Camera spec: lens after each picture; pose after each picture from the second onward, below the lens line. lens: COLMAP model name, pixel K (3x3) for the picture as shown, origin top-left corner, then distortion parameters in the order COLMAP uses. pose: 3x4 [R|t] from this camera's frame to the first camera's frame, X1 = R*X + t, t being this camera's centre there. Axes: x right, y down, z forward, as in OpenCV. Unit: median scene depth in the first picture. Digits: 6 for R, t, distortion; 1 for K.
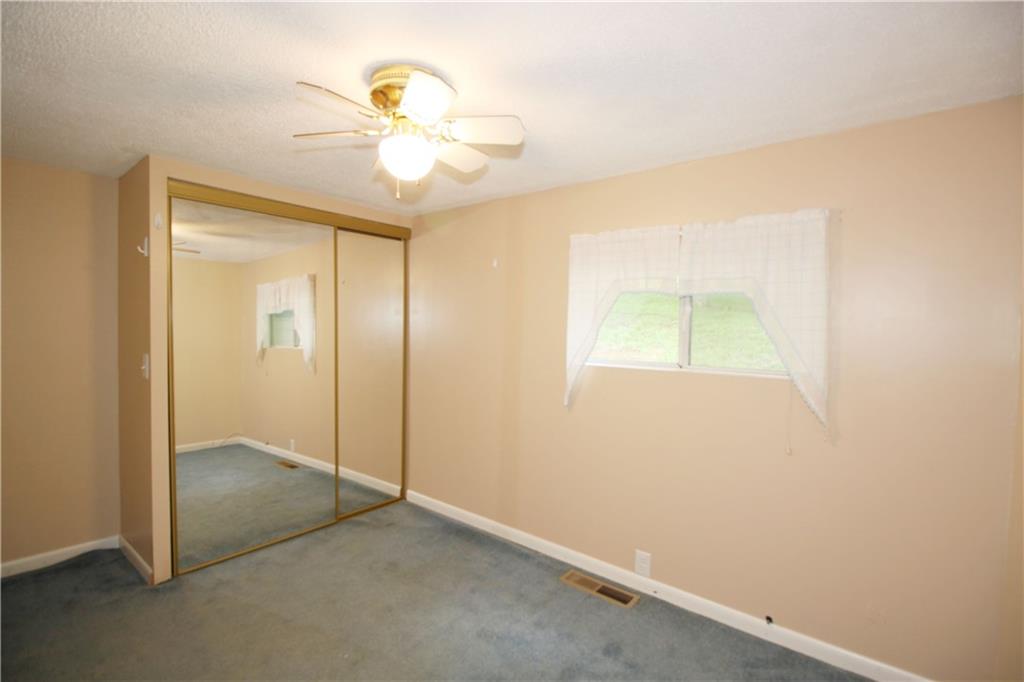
lens RADIAL K [[473.6, 0, 510.9], [0, 473.6, 338.6], [0, 0, 1]] dist [-0.010148, -0.007032]
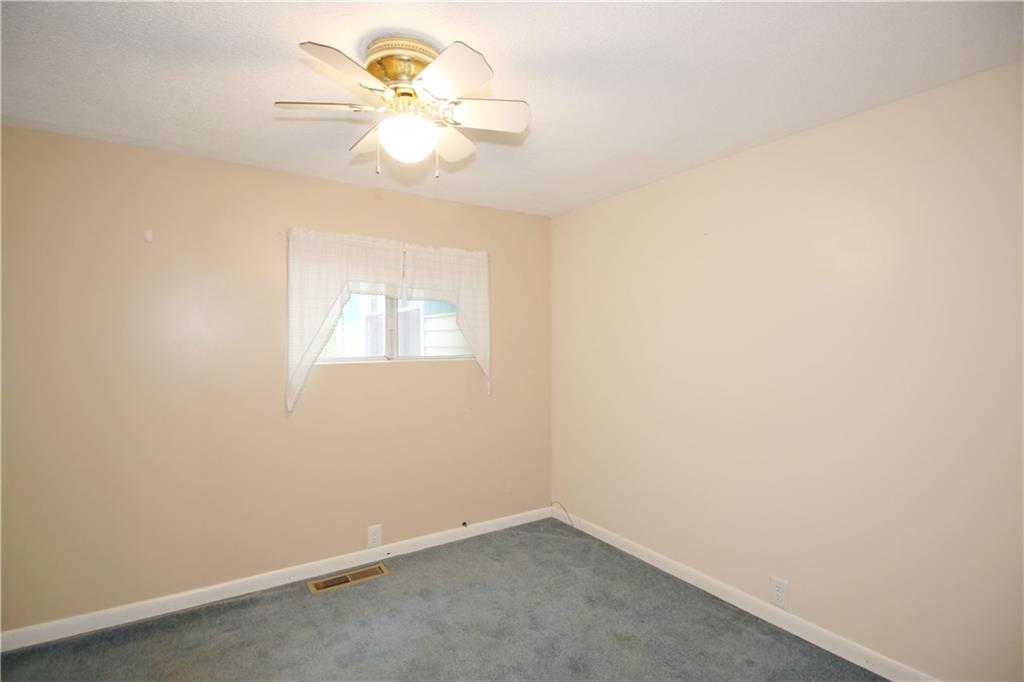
lens RADIAL K [[473.6, 0, 510.9], [0, 473.6, 338.0], [0, 0, 1]] dist [-0.010148, -0.007032]
pose [[0.292732, -0.014894, 0.956079, -0.704249], [0.031793, 0.999477, 0.005835, 0.009907], [-0.955666, 0.028689, 0.293052, 0.355403]]
